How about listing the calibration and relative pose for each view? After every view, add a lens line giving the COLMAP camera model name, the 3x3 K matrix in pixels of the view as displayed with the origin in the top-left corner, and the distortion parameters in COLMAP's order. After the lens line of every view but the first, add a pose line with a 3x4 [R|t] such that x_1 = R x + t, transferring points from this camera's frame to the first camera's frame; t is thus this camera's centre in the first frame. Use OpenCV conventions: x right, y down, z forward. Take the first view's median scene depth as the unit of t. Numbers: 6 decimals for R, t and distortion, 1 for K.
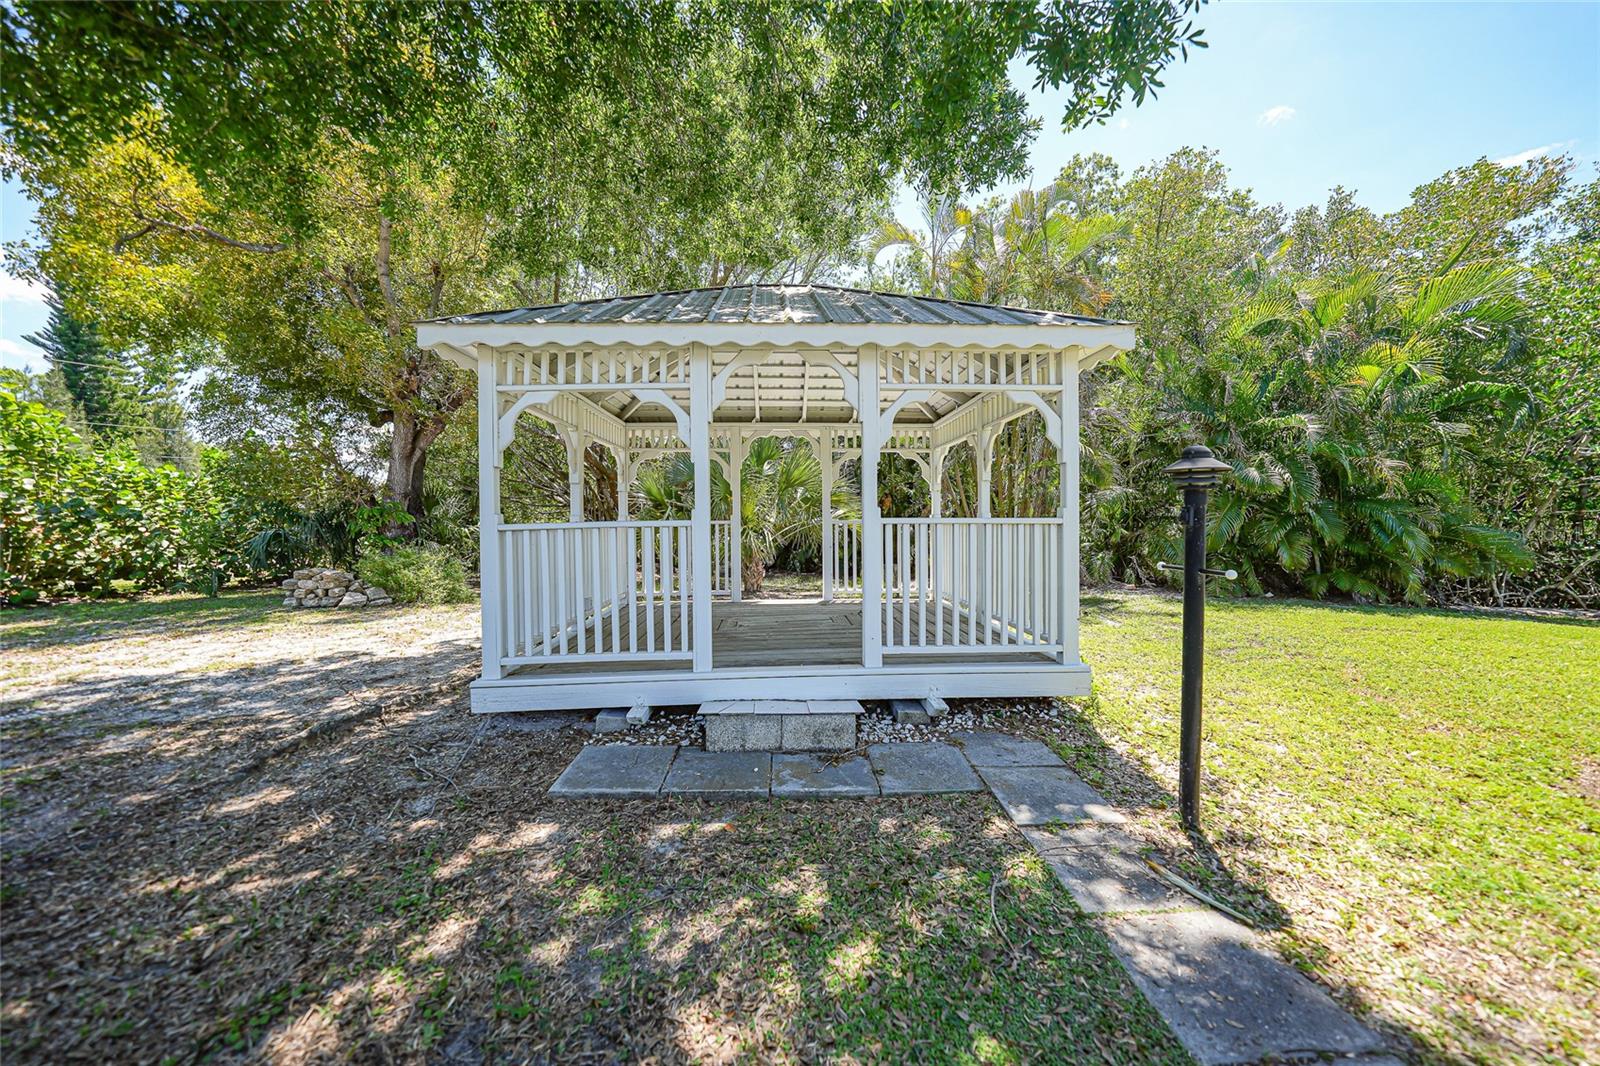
lens RADIAL K [[545.9, 0, 802.3], [0, 545.9, 532.7], [0, 0, 1]] dist [-0.008974, 0.000148]
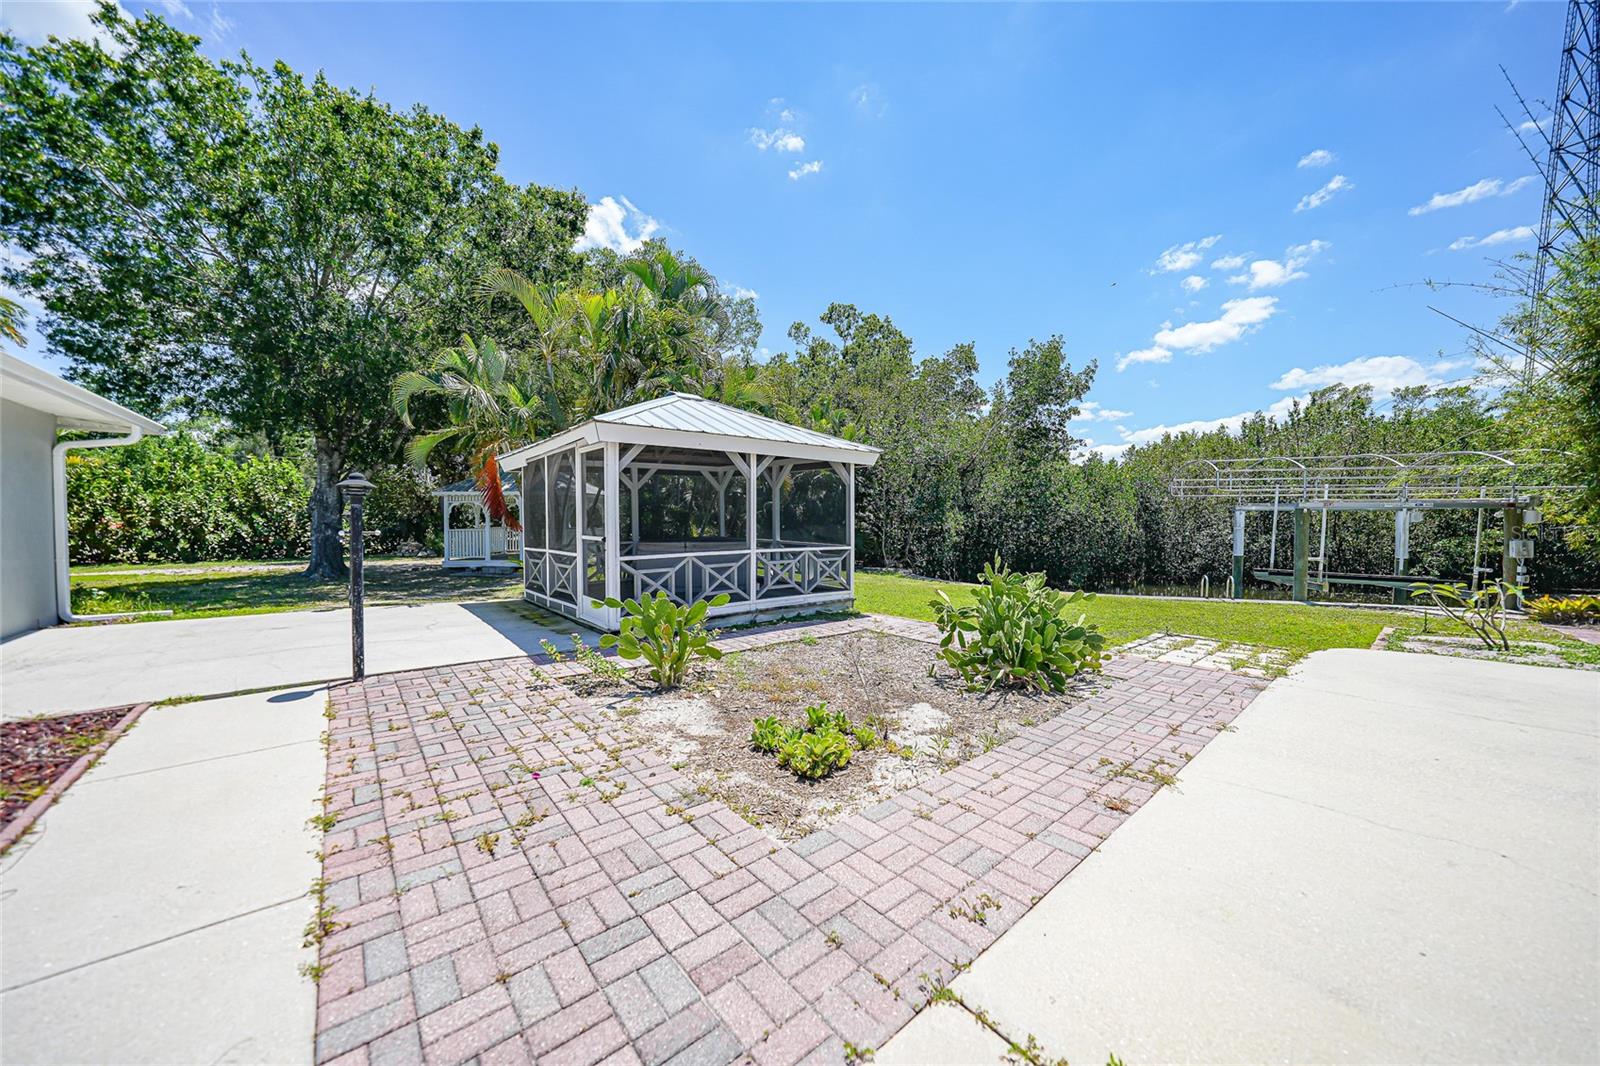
lens RADIAL K [[561.2, 0, 810.2], [0, 561.2, 526.6], [0, 0, 1]] dist [-0.016537, -0.000105]
pose [[0.995878, 0.011536, -0.089971, 0.943651], [-0.011276, 0.999931, 0.003390, -0.028448], [0.090004, -0.002362, 0.995939, -1.112910]]
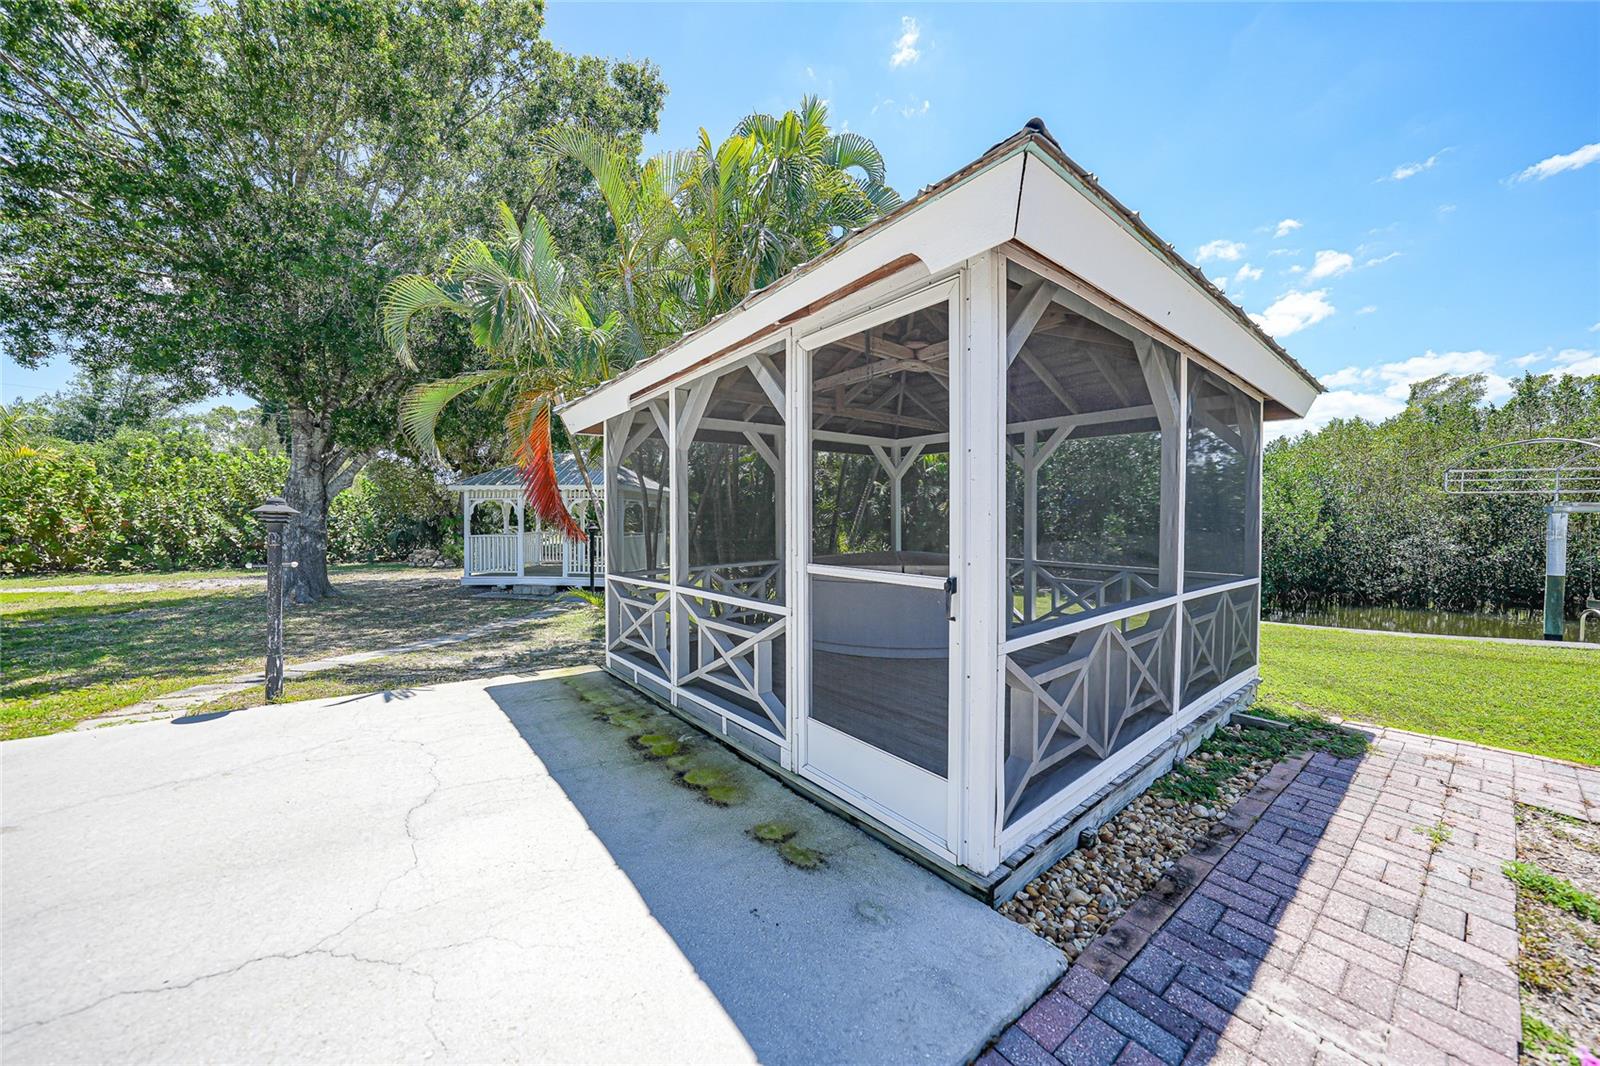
lens RADIAL K [[545.9, 0, 796.3], [0, 545.9, 525.0], [0, 0, 1]] dist [-0.008974, 0.000148]
pose [[0.991897, 0.014158, -0.126251, 0.639571], [-0.015098, 0.999865, -0.006490, -0.028558], [0.126142, 0.008344, 0.991977, -0.723385]]
